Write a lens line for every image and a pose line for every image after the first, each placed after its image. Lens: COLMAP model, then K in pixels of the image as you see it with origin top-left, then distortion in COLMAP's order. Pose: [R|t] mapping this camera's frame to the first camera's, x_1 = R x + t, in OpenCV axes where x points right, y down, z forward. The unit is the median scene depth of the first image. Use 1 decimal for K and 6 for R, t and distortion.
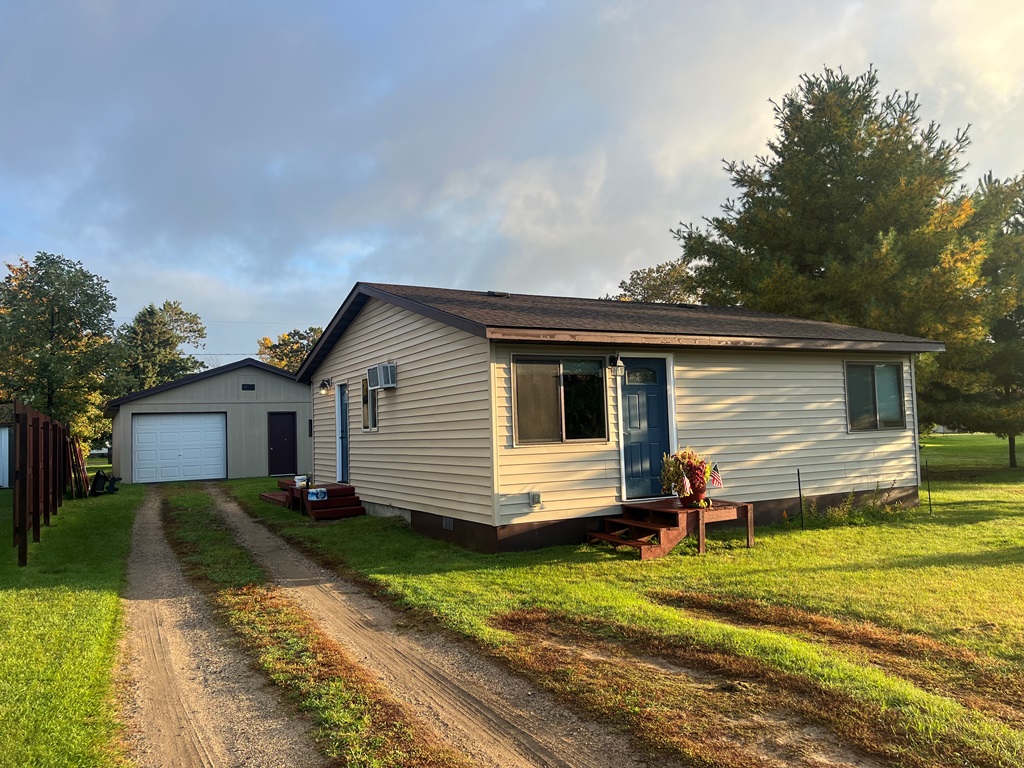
lens RADIAL K [[768.5, 0, 516.5], [0, 768.5, 389.2], [0, 0, 1]] dist [0.056300, -0.065529]
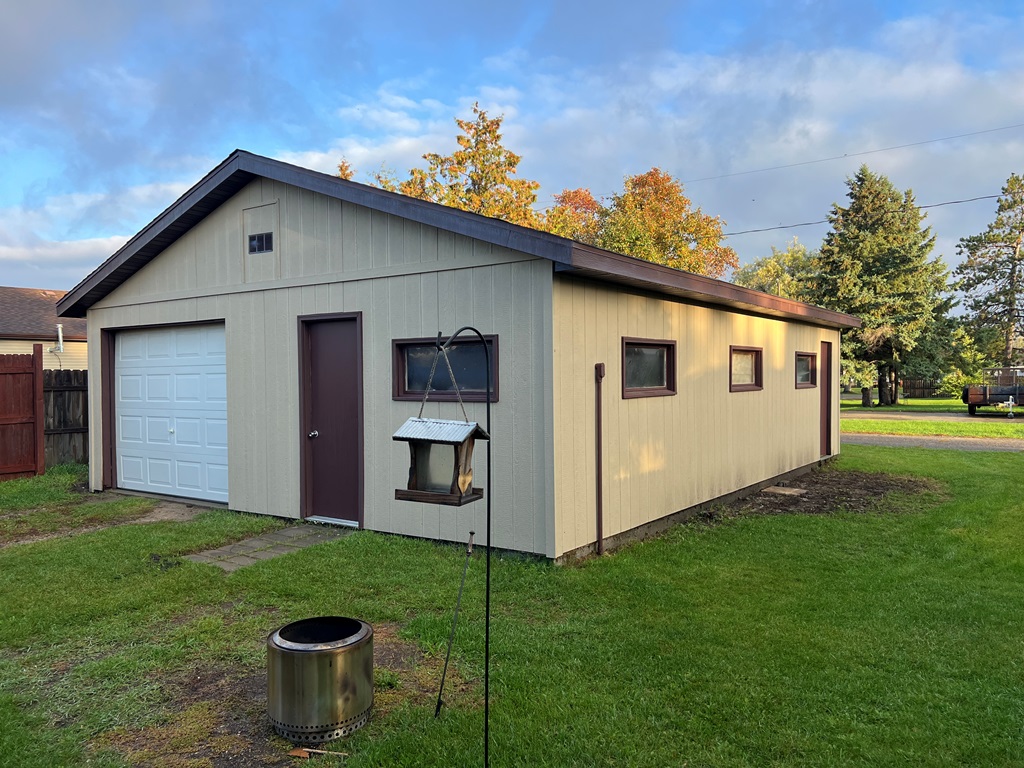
lens RADIAL K [[768.5, 0, 516.5], [0, 768.5, 389.2], [0, 0, 1]] dist [0.056300, -0.065529]
pose [[0.445702, 0.044994, -0.894050, -0.001619], [0.045431, 0.996312, 0.072788, 0.071540], [0.894028, -0.073059, 0.442014, 1.671426]]
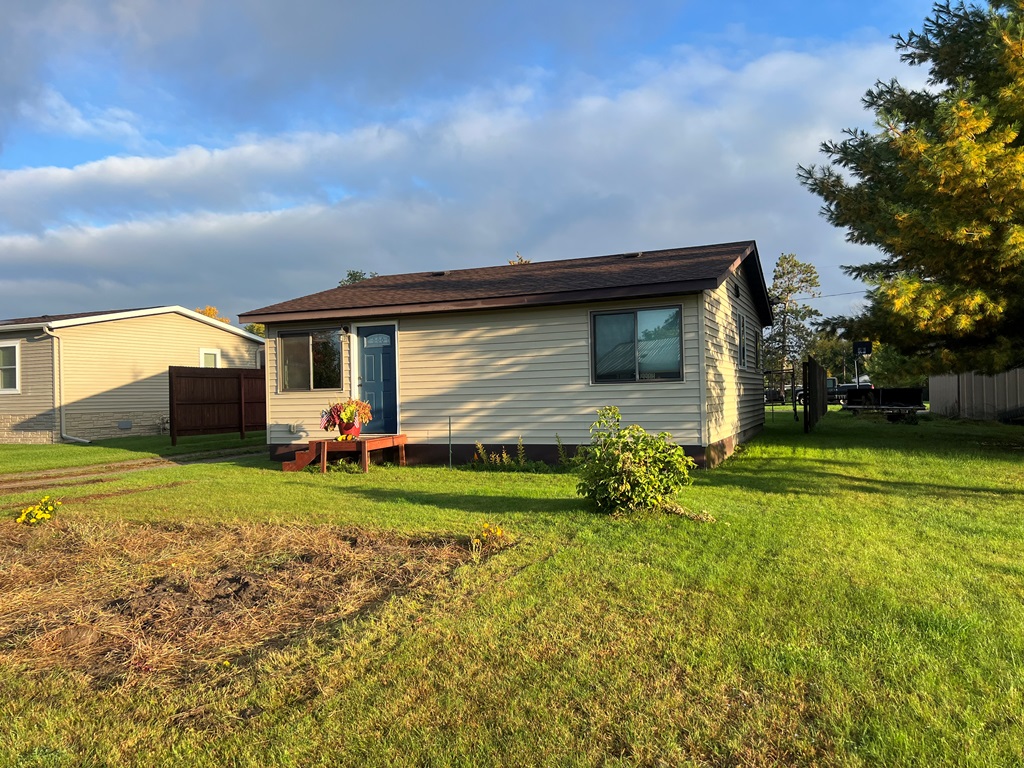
lens RADIAL K [[769.0, 0, 519.6], [0, 769.0, 387.7], [0, 0, 1]] dist [0.059902, -0.069483]
pose [[0.622958, 0.009462, -0.782198, 1.049301], [0.044288, 0.997896, 0.047342, 0.009227], [0.781001, -0.064134, 0.621228, 0.303839]]
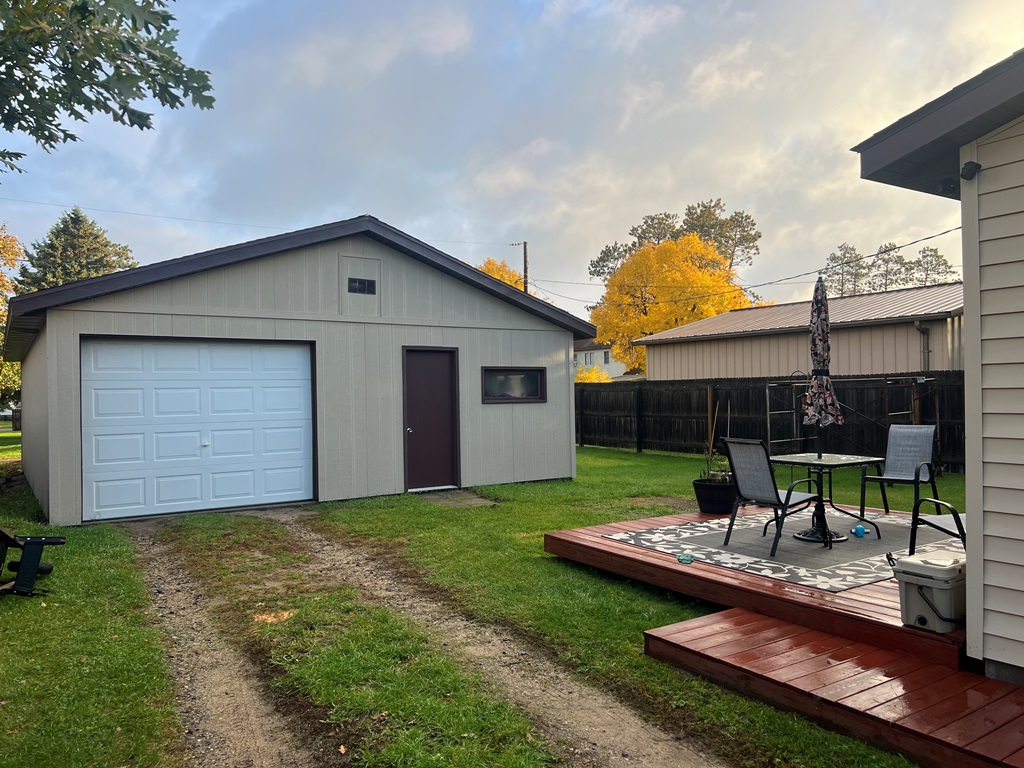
lens RADIAL K [[768.5, 0, 516.5], [0, 768.5, 389.2], [0, 0, 1]] dist [0.056300, -0.065529]
pose [[0.995662, 0.017597, 0.091364, -0.528969], [-0.021577, 0.998852, 0.042759, 0.060344], [-0.090507, -0.044545, 0.994899, 1.002982]]
